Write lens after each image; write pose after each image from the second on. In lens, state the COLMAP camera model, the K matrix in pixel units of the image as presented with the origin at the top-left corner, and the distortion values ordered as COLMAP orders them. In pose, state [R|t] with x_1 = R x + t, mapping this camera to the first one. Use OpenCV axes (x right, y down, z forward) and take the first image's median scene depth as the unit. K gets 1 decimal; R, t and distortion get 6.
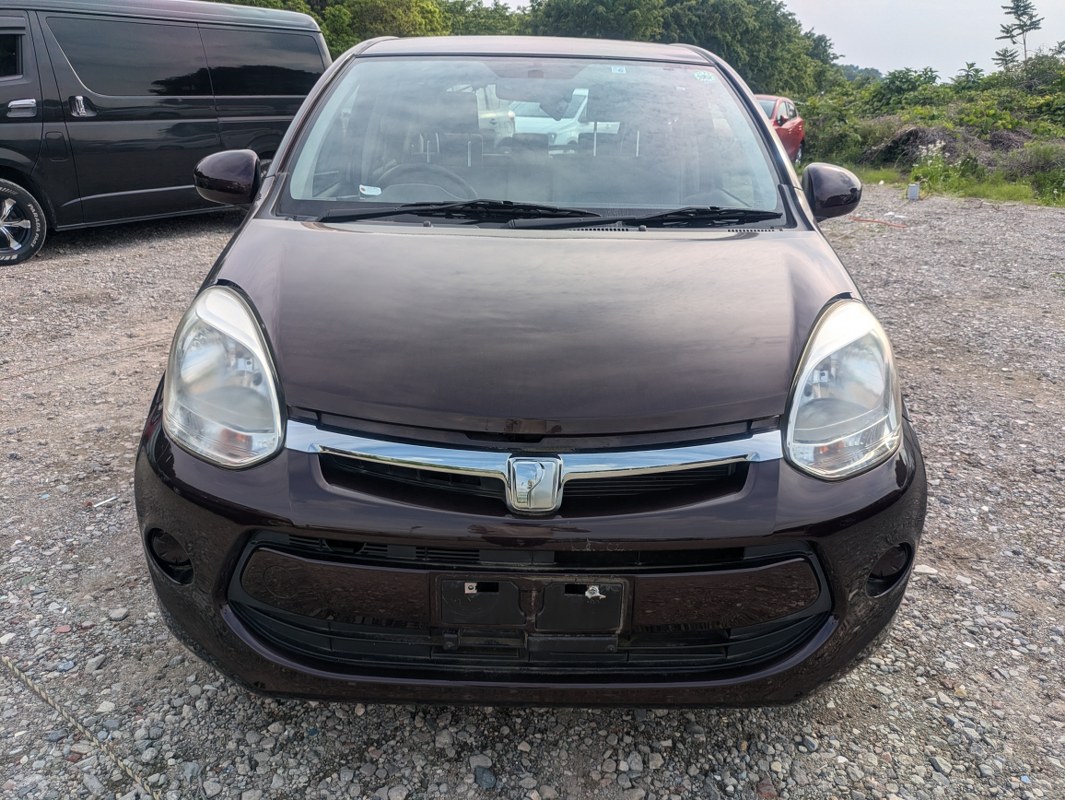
lens RADIAL K [[794.8, 0, 545.3], [0, 794.8, 400.8], [0, 0, 1]] dist [0.029908, -0.023287]
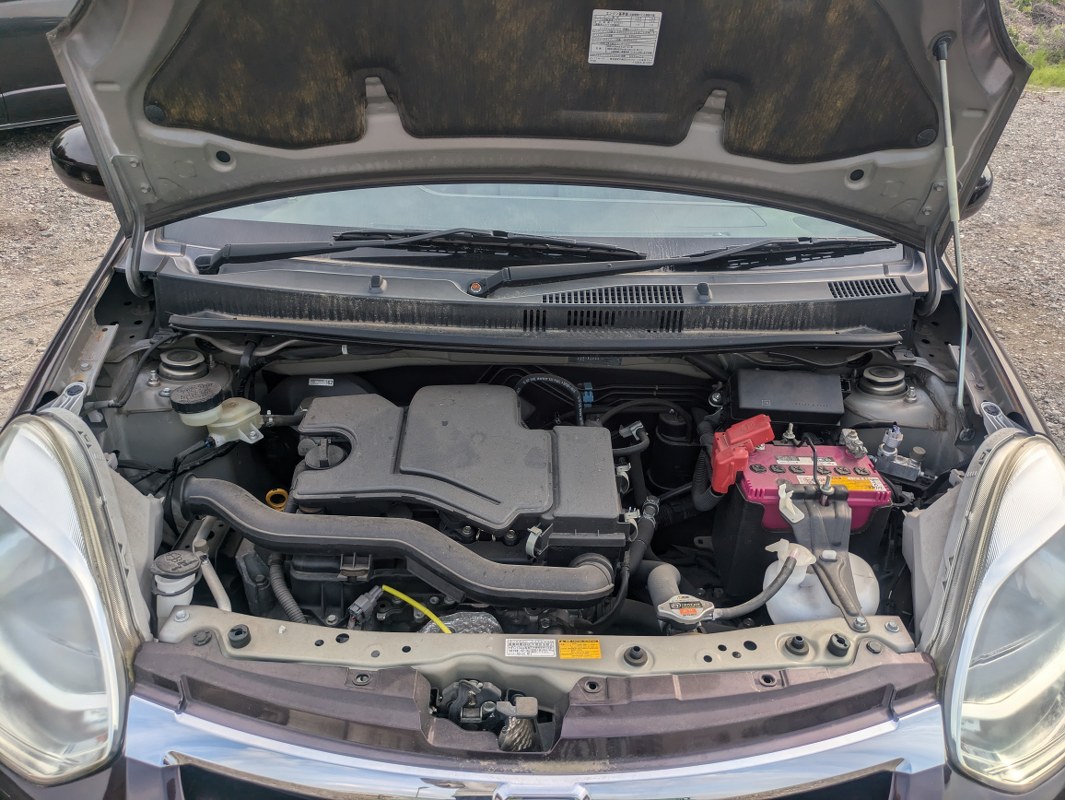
lens RADIAL K [[794.8, 0, 545.3], [0, 794.8, 400.8], [0, 0, 1]] dist [0.029908, -0.023287]
pose [[0.999918, 0.010864, 0.006811, -0.005002], [-0.011779, 0.988154, 0.153015, -0.084185], [-0.005068, -0.153083, 0.988200, 0.124271]]
